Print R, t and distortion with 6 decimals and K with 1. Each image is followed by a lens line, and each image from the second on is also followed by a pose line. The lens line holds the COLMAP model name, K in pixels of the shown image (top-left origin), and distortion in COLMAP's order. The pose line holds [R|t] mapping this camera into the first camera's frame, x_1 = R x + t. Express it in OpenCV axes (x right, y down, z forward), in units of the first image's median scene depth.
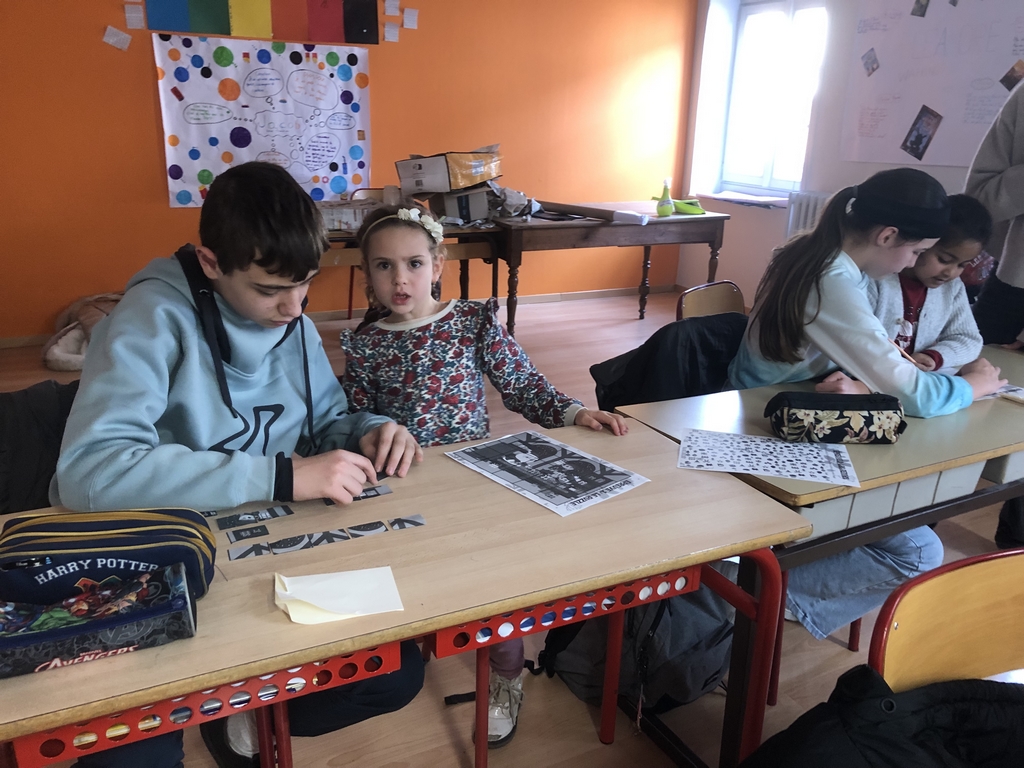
lens RADIAL K [[854.0, 0, 510.9], [0, 854.0, 402.4], [0, 0, 1]] dist [0.001858, 0.044761]
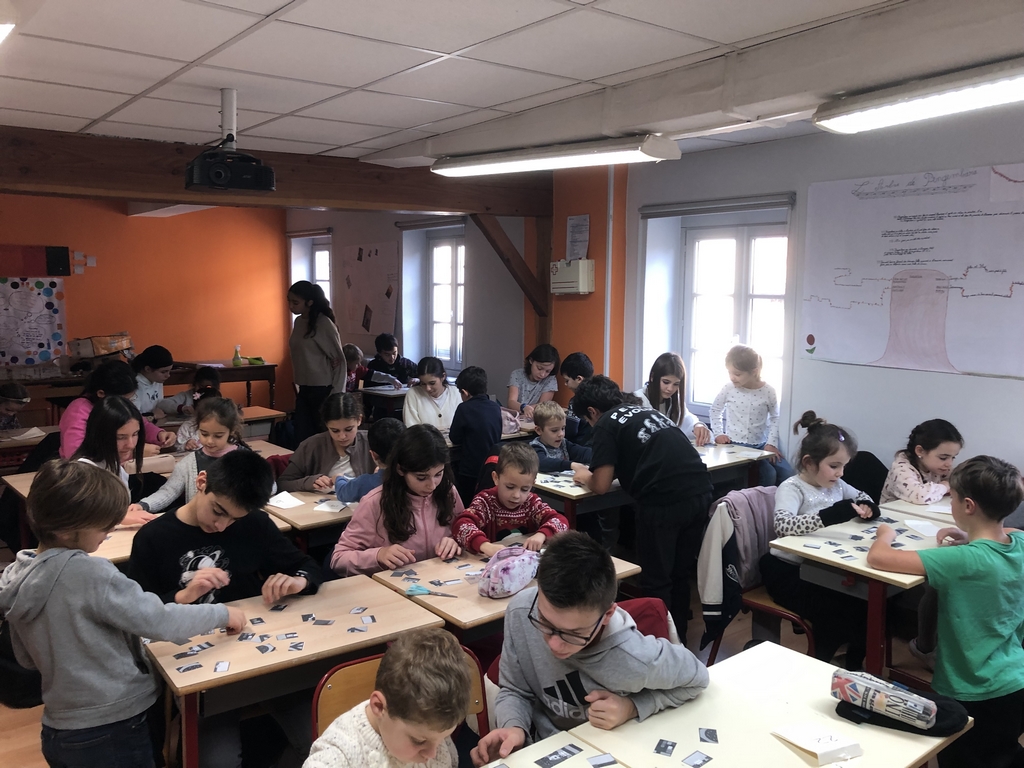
lens RADIAL K [[838.7, 0, 512.0], [0, 838.7, 384.0], [0, 0, 1]] dist [-0.000428, 0.005849]
pose [[0.980866, -0.043586, 0.189741, 0.390666], [0.081438, 0.977109, -0.196535, 0.200003], [-0.176831, 0.208227, 0.961963, -0.741473]]
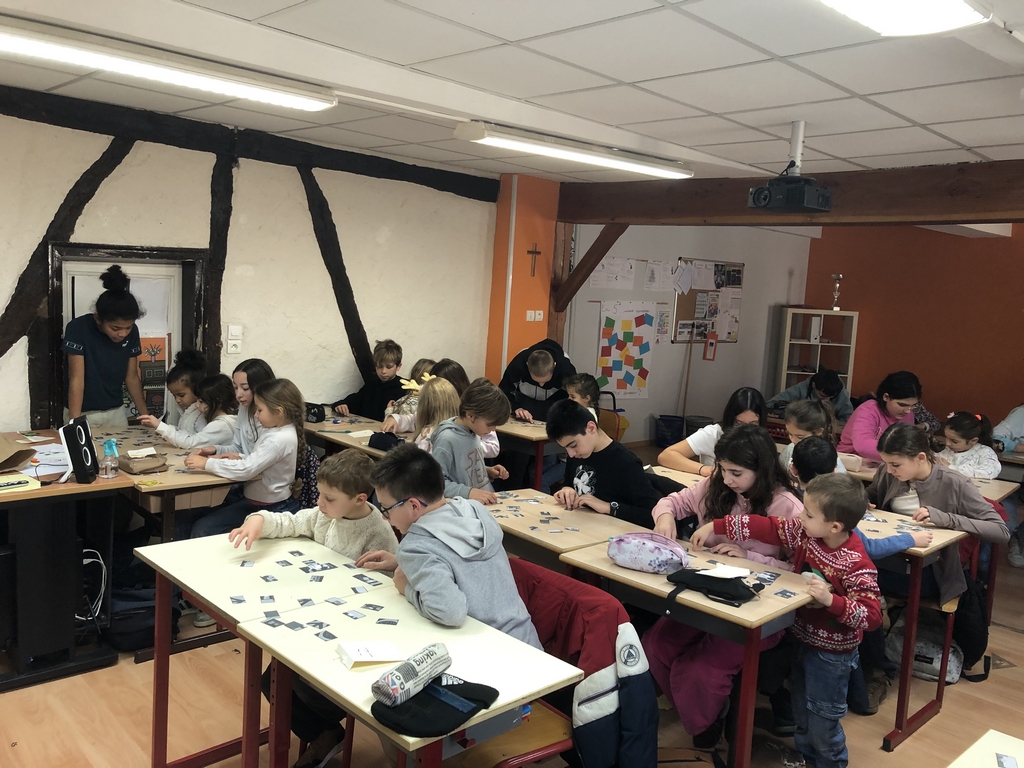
lens RADIAL K [[839.5, 0, 512.0], [0, 839.5, 384.0], [0, 0, 1]] dist [0.085249, -0.112432]
pose [[0.291424, 0.099197, -0.951437, 0.946772], [-0.353556, 0.935351, -0.010774, 0.148139], [0.888859, 0.339526, 0.307656, -0.513046]]
